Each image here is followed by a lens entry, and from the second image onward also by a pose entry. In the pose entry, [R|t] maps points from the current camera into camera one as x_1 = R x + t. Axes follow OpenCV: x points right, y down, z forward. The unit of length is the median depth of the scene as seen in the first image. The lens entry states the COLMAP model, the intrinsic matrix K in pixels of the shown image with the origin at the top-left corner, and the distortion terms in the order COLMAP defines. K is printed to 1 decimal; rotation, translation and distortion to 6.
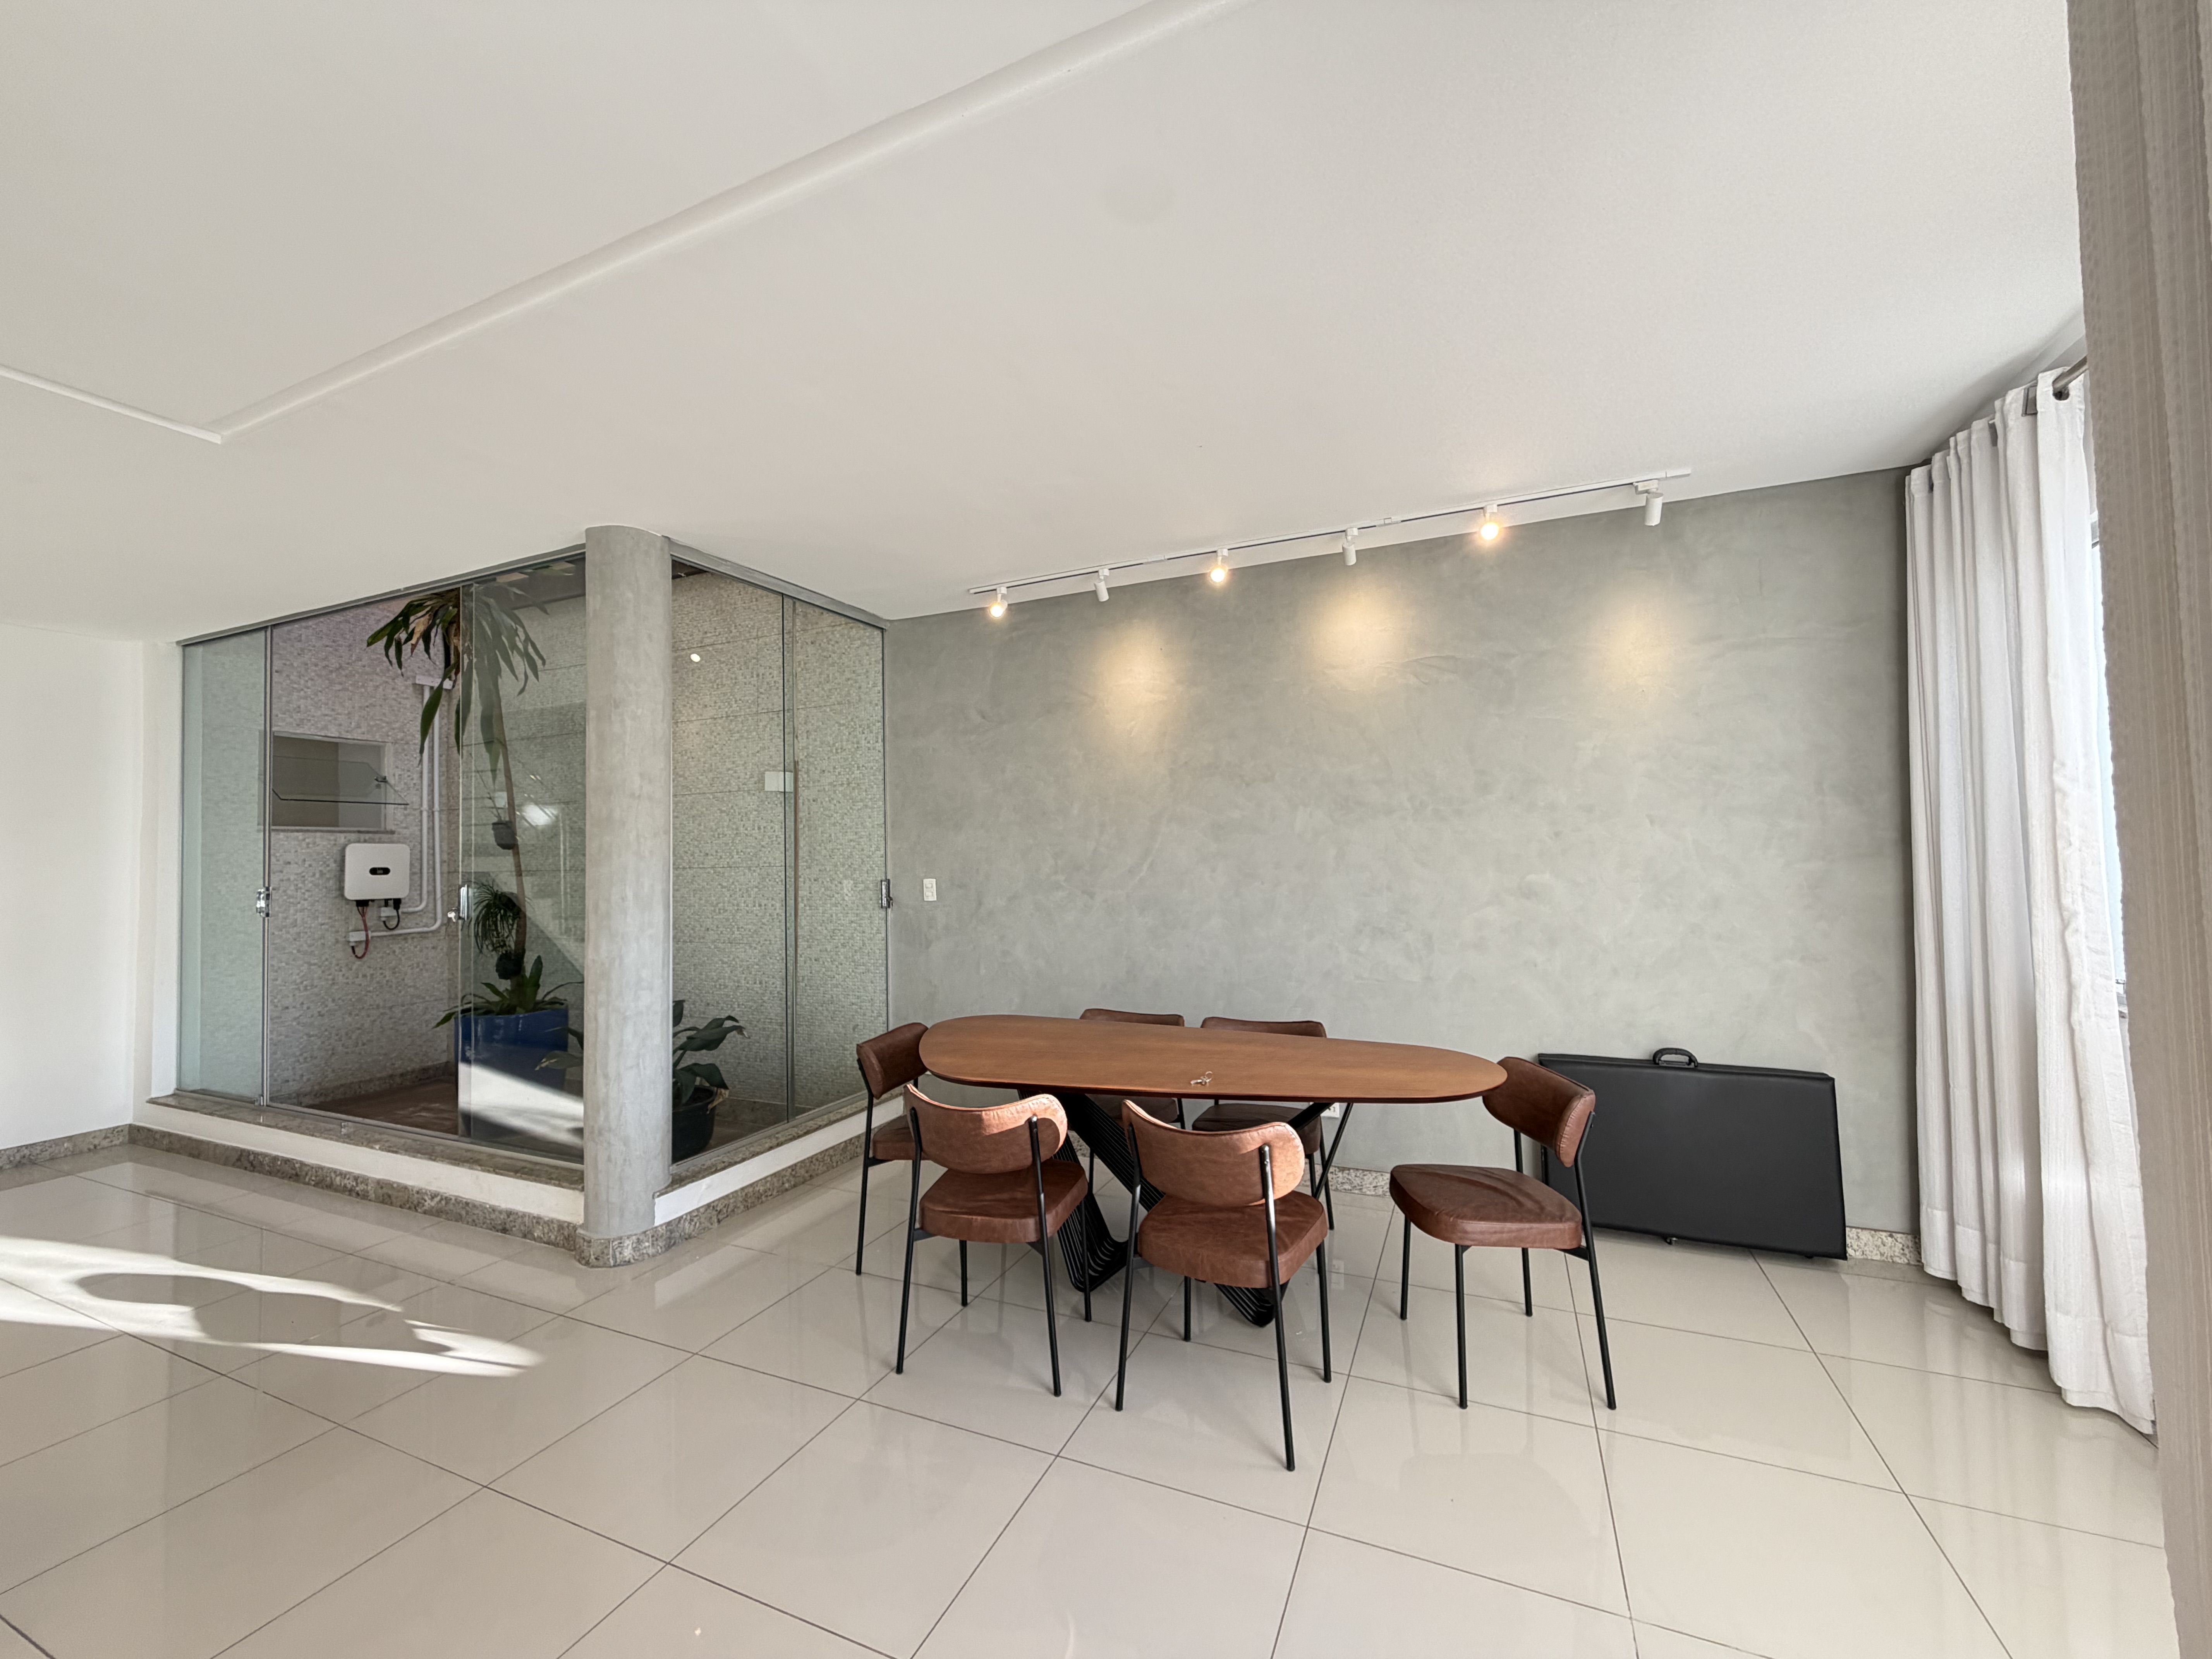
lens RADIAL K [[882.0, 0, 1106.7], [0, 882.0, 829.3], [0, 0, 1]] dist [-0.000007, 0.000108]
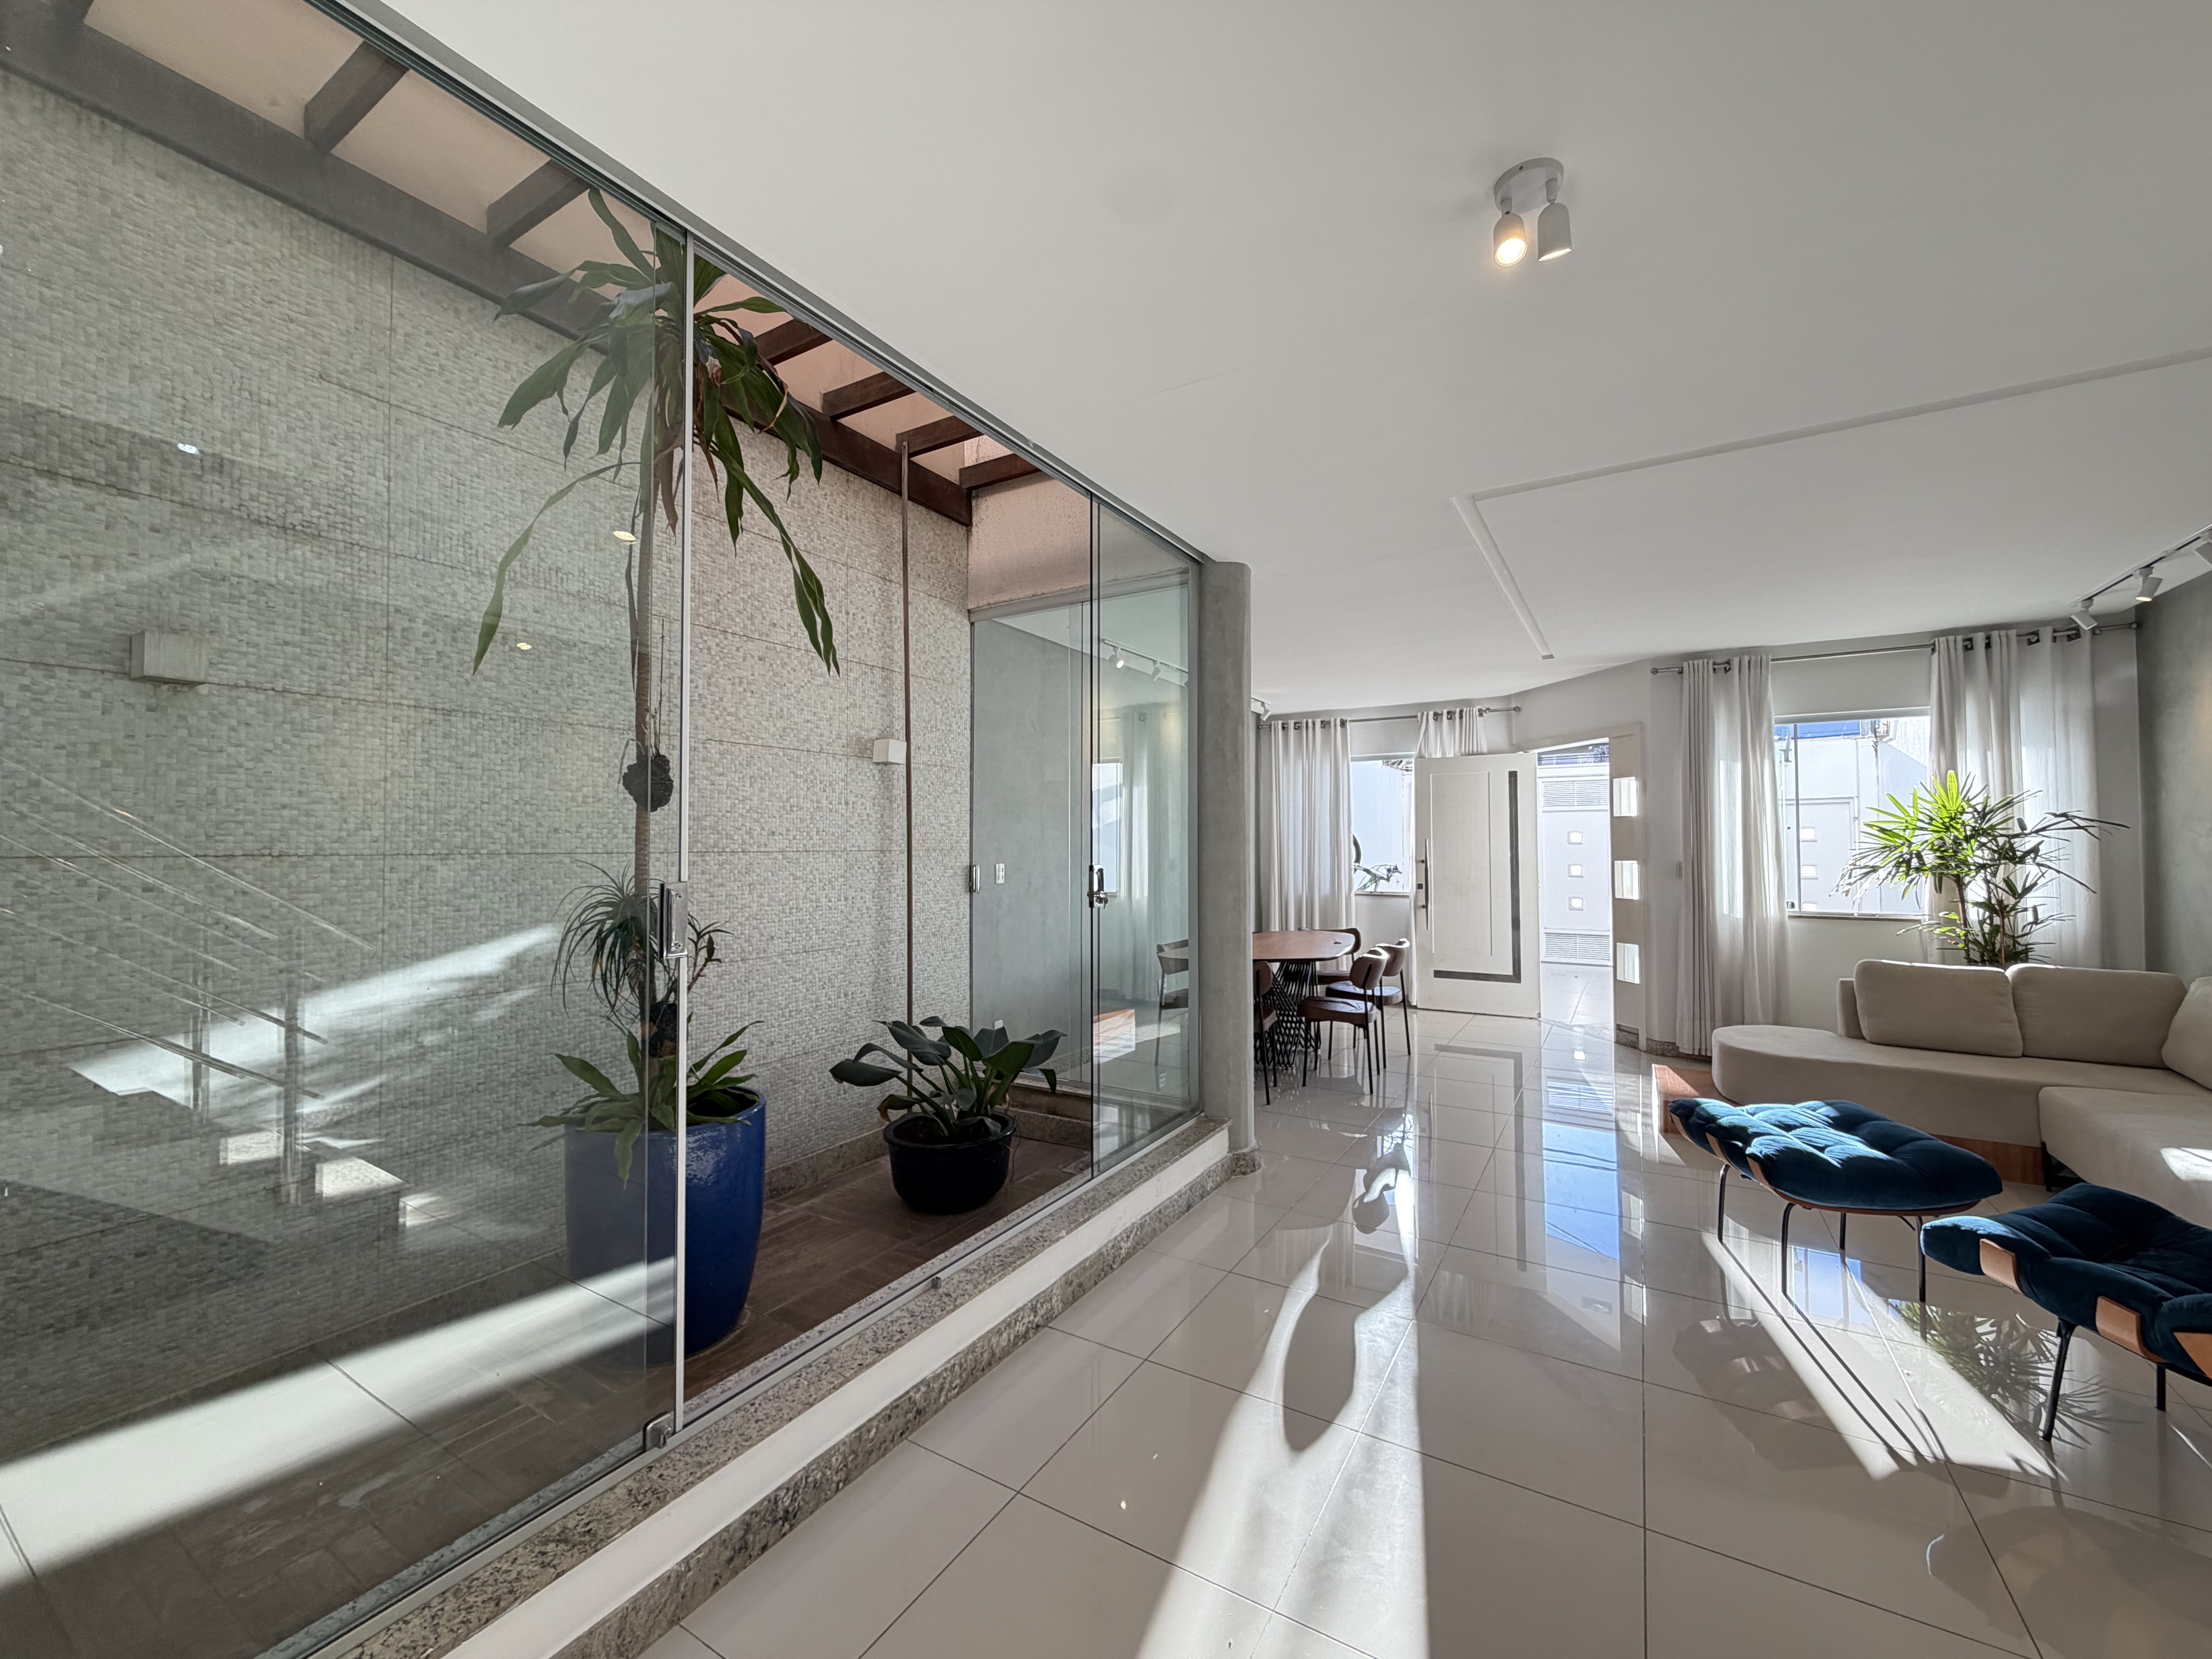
lens RADIAL K [[882.0, 0, 1105.1], [0, 882.0, 828.9], [0, 0, 1]] dist [-0.000007, 0.000108]
pose [[0.122470, 0.039852, 0.991672, -1.331717], [-0.030096, 0.998883, -0.036425, 0.050655], [-0.992016, -0.025384, 0.123532, 0.765797]]
